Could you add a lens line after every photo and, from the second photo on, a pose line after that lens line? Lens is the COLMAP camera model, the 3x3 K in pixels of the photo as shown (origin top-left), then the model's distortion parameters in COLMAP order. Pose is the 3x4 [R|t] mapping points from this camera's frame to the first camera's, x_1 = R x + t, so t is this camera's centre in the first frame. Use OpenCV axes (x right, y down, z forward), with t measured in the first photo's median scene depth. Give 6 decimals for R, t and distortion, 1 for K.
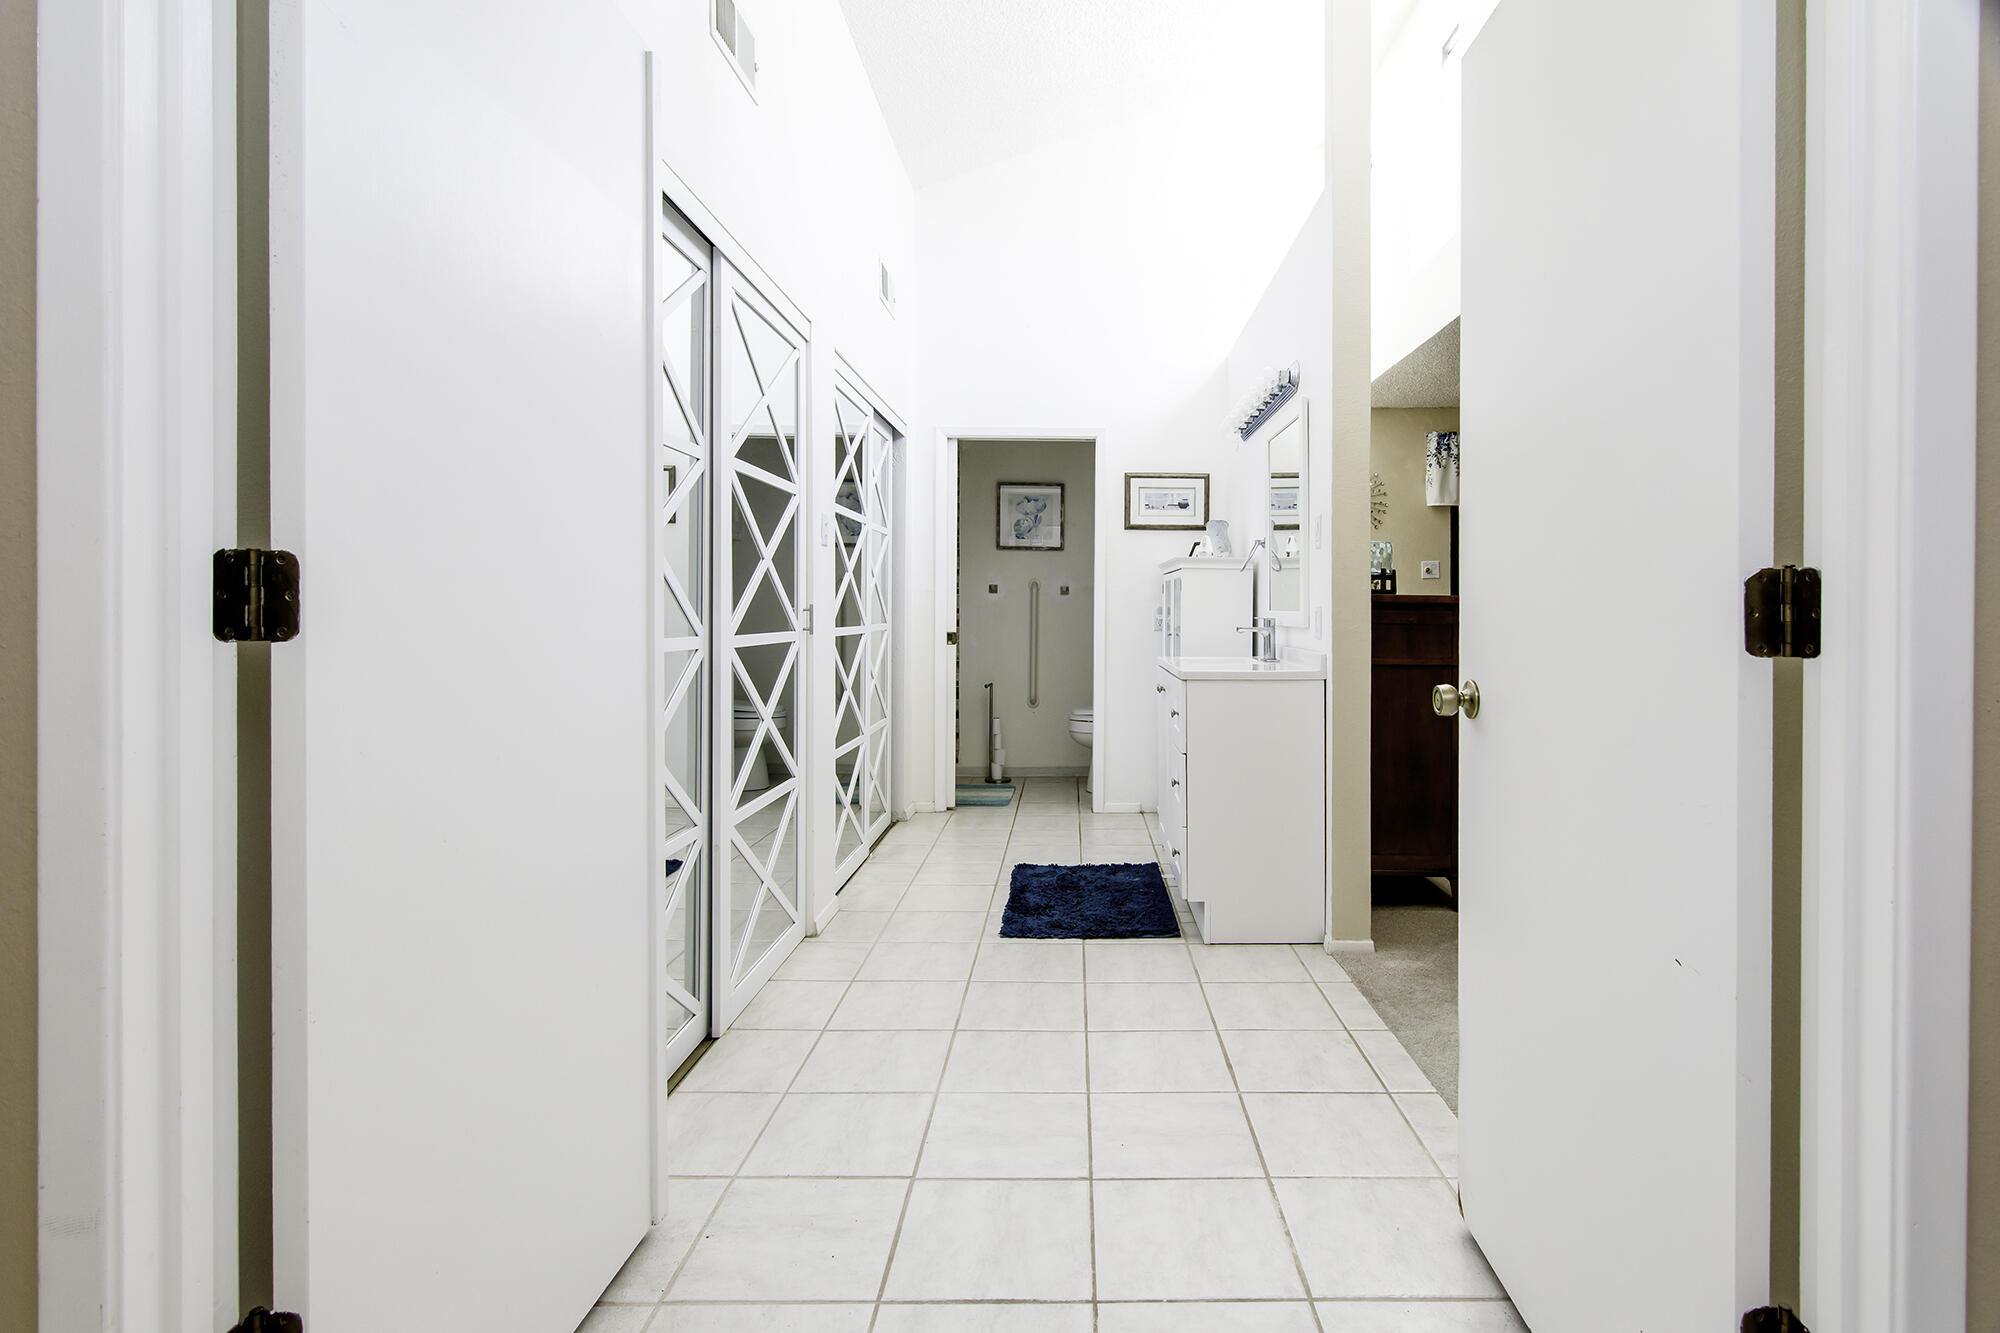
lens RADIAL K [[929.9, 0, 1062.8], [0, 929.9, 639.2], [0, 0, 1]] dist [-0.000972, -0.000084]
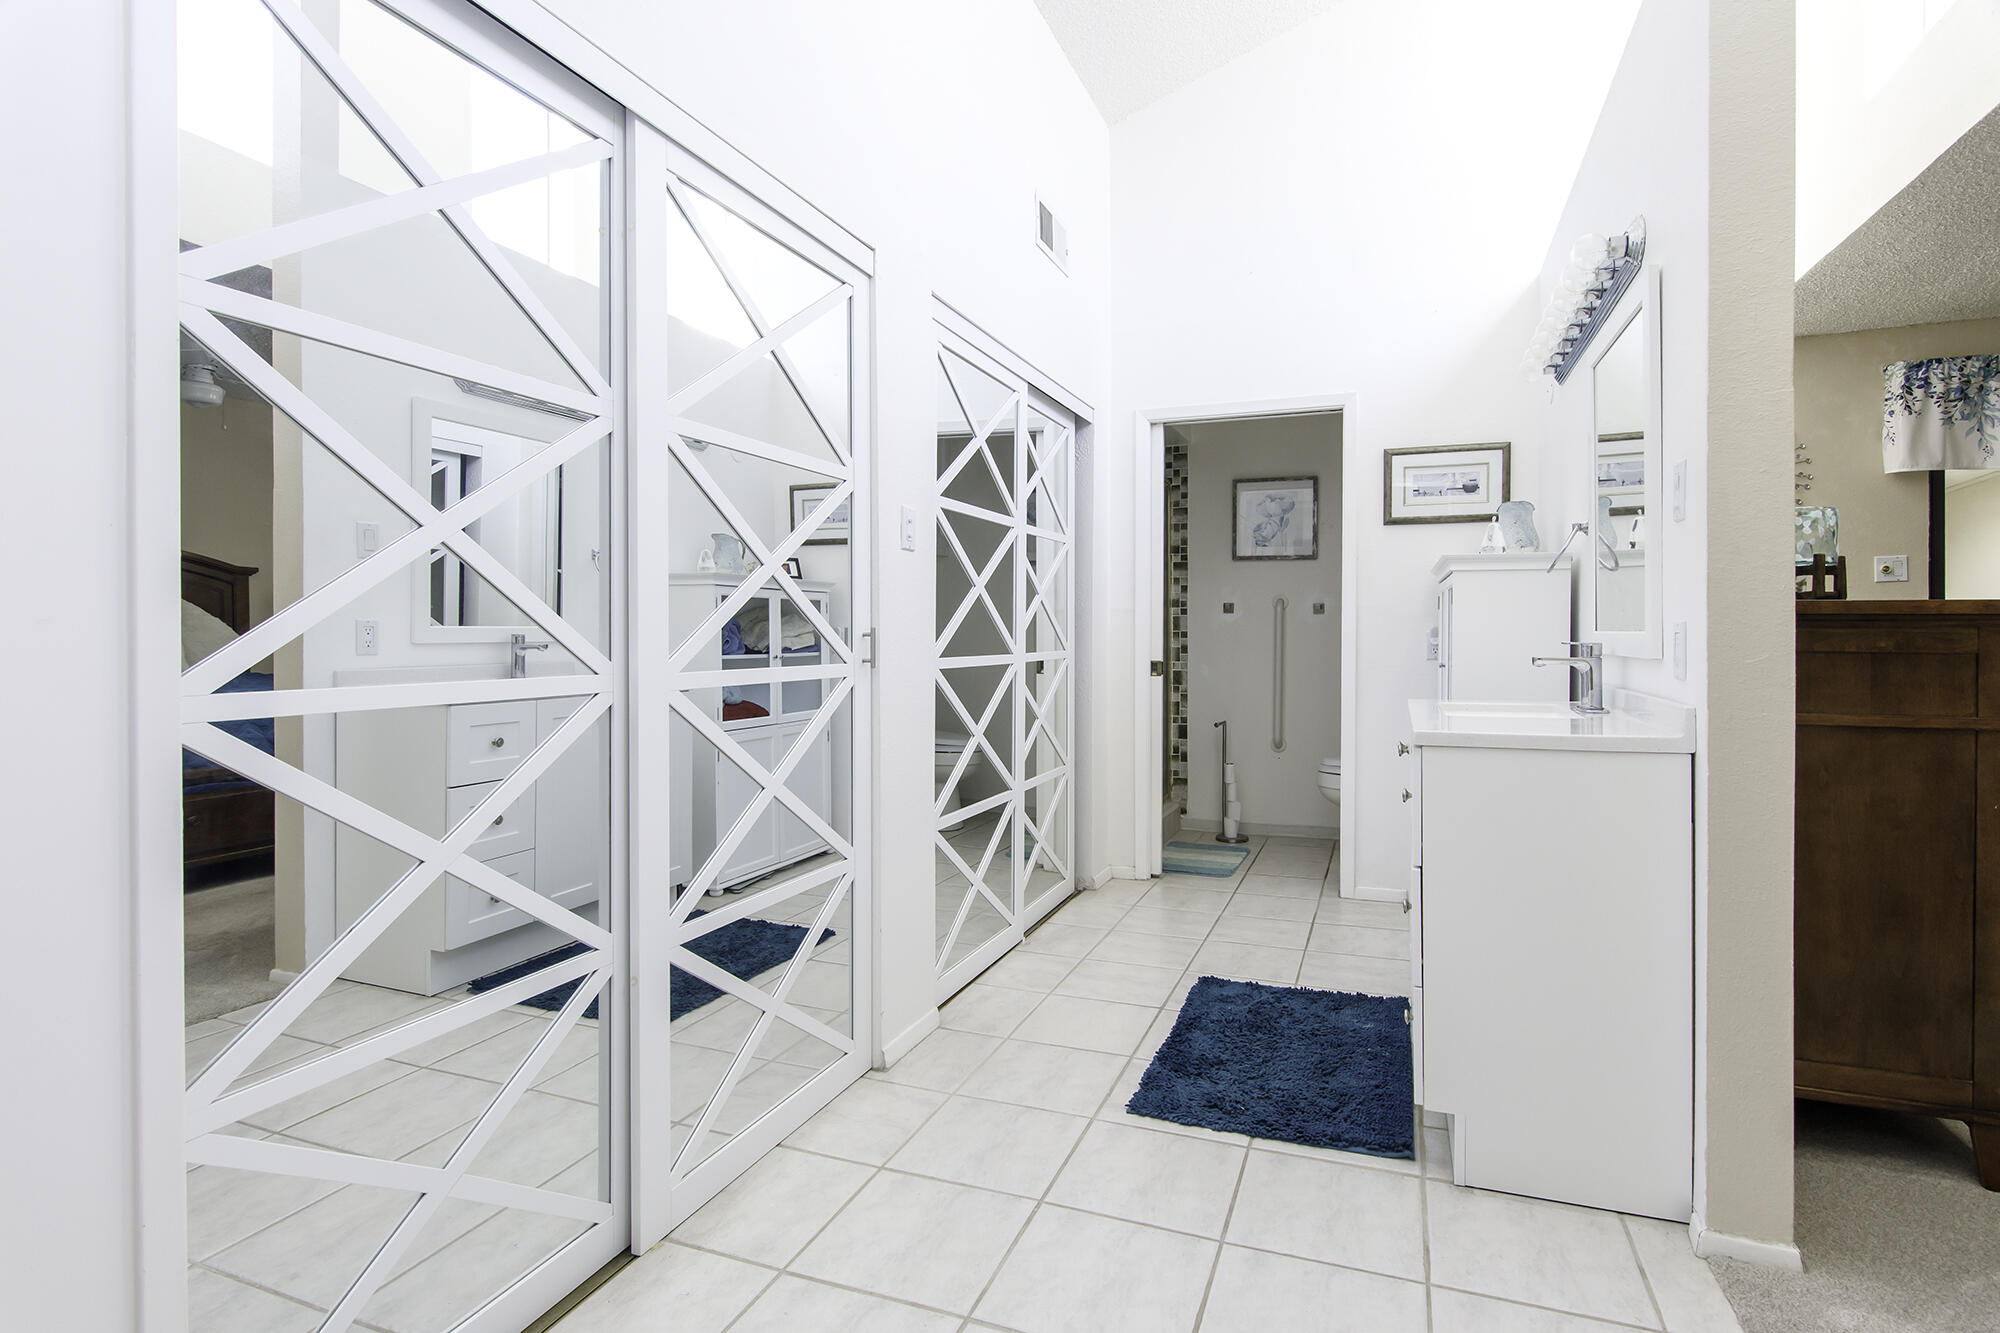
lens RADIAL K [[967.0, 0, 997.9], [0, 967.0, 656.7], [0, 0, 1]] dist [0.000427, -0.000242]
pose [[0.936354, 0.003051, -0.351043, 0.057545], [-0.005832, 0.999959, -0.006863, -0.005074], [0.351008, 0.008473, 0.936334, 0.187225]]
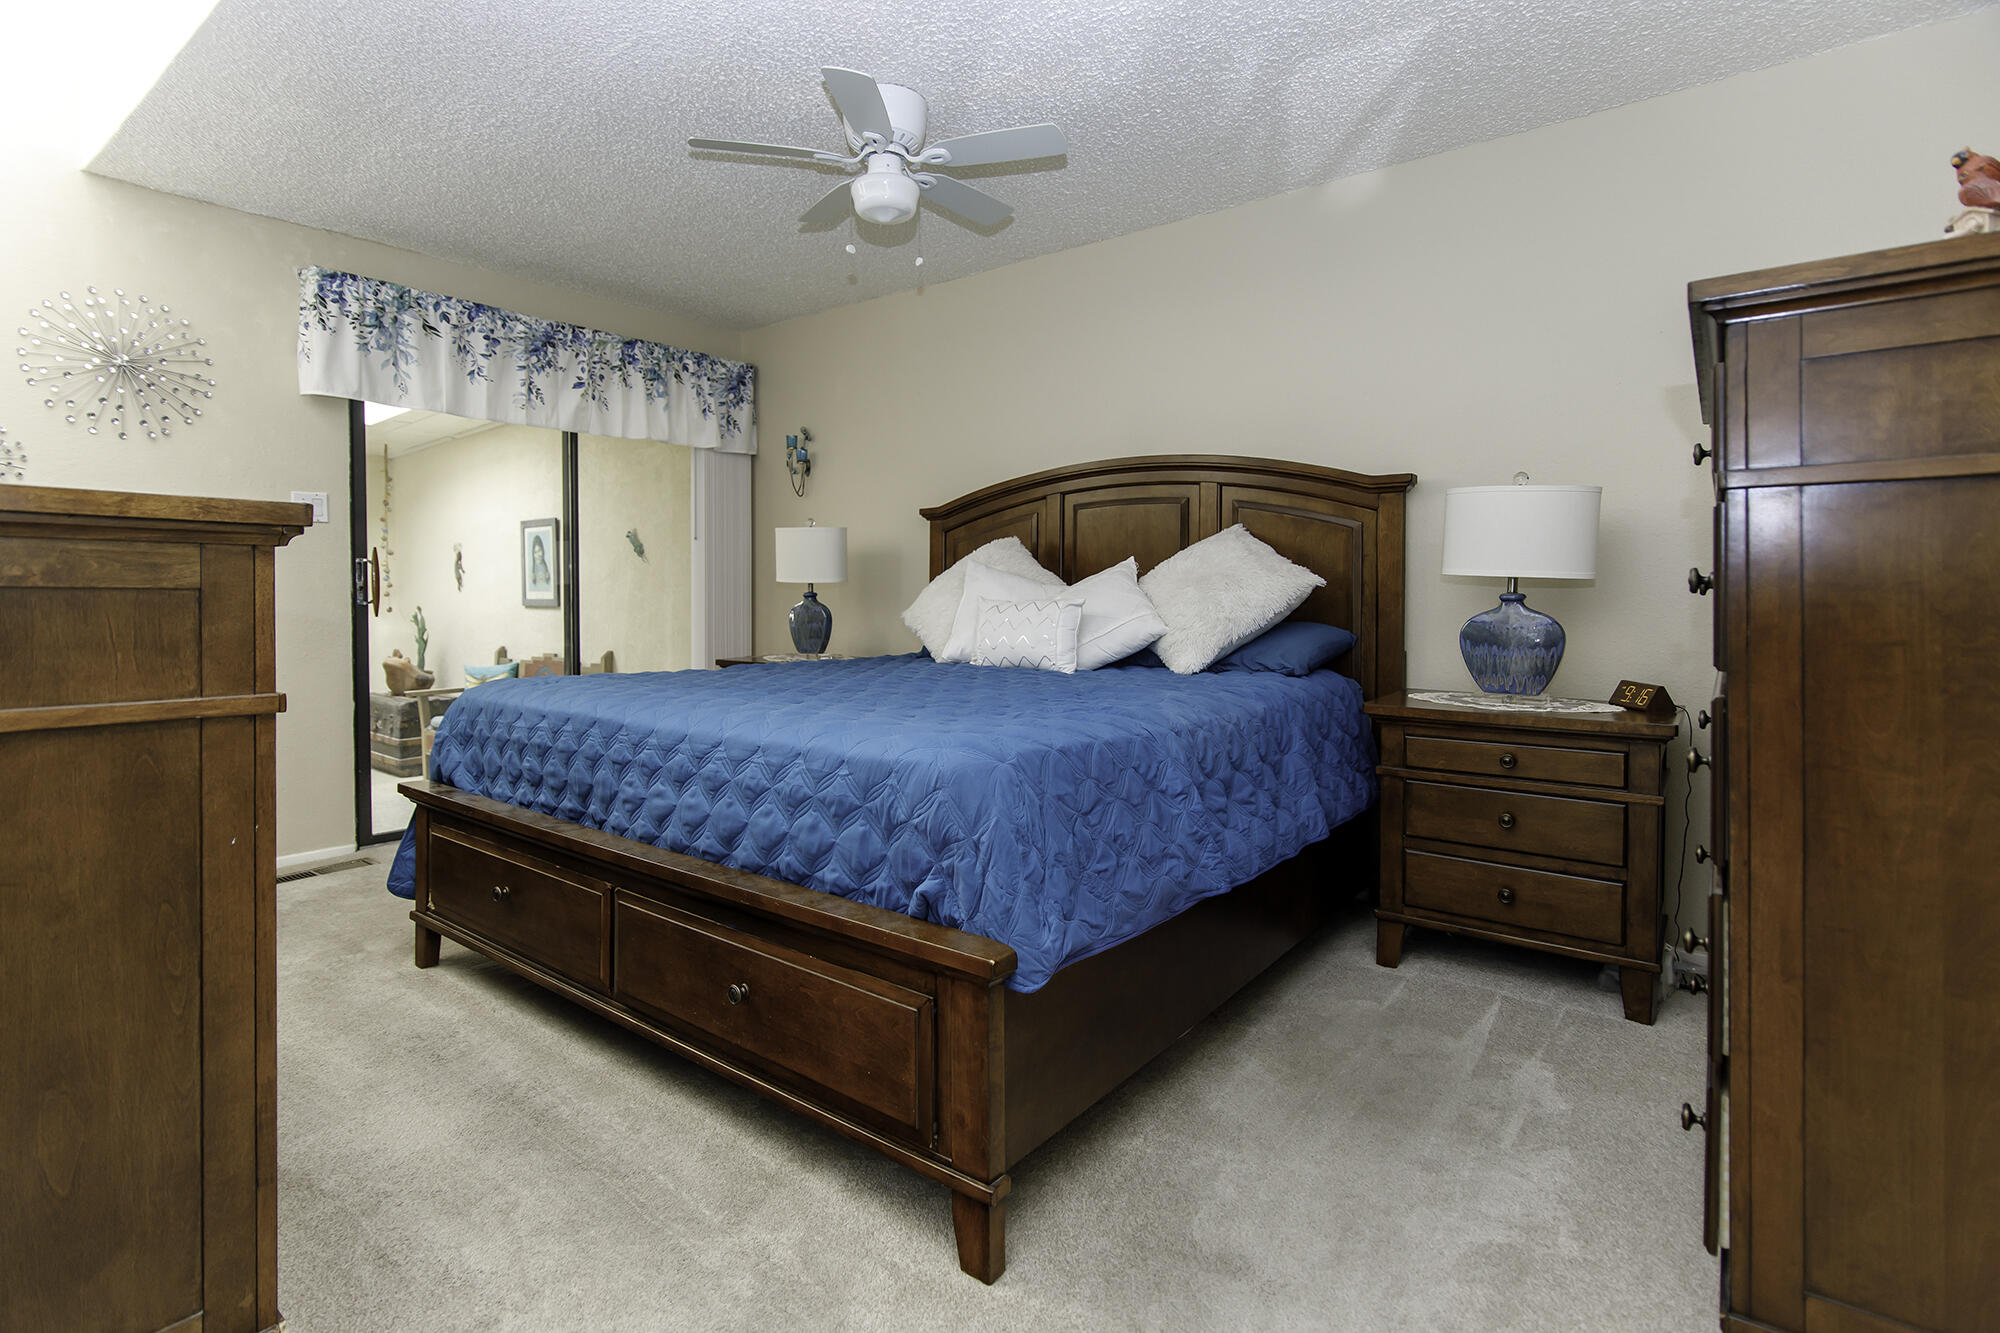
lens RADIAL K [[1034.9, 0, 1102.5], [0, 1034.9, 600.8], [0, 0, 1]] dist [-0.000360, 0.000726]
pose [[0.550105, -0.007947, 0.835058, 0.197269], [0.023716, 0.999700, -0.006109, -0.002317], [-0.834759, 0.023165, 0.550128, 0.366248]]
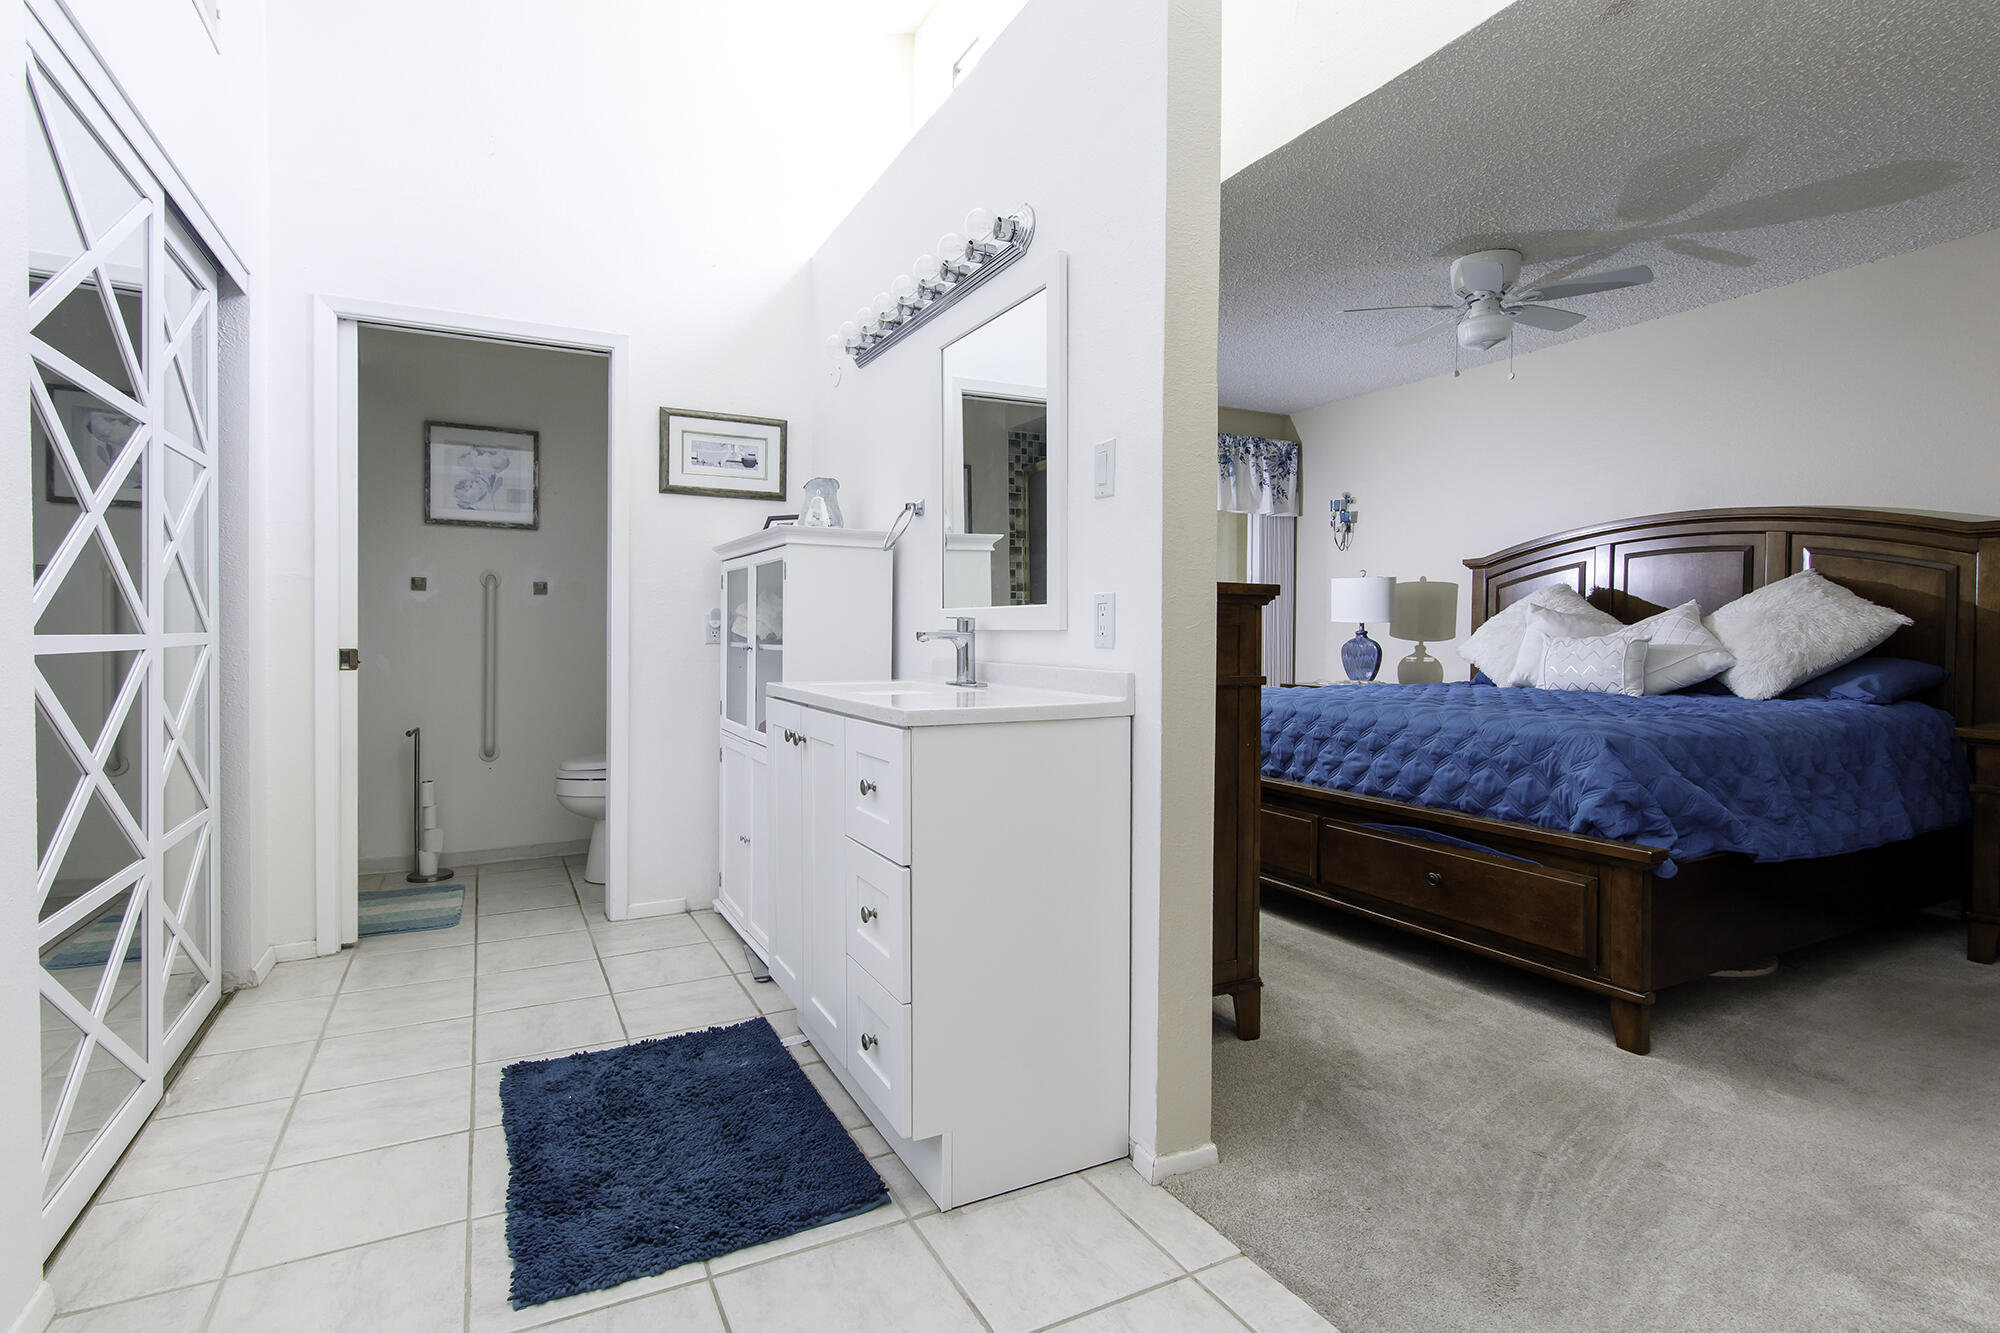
lens RADIAL K [[1008.1, 0, 1026.9], [0, 1008.1, 656.4], [0, 0, 1]] dist [0.002855, -0.001203]
pose [[0.884073, -0.010331, 0.467235, -0.045707], [0.011344, 0.999935, 0.000645, 0.002444], [-0.467212, 0.004730, 0.884133, 0.278104]]
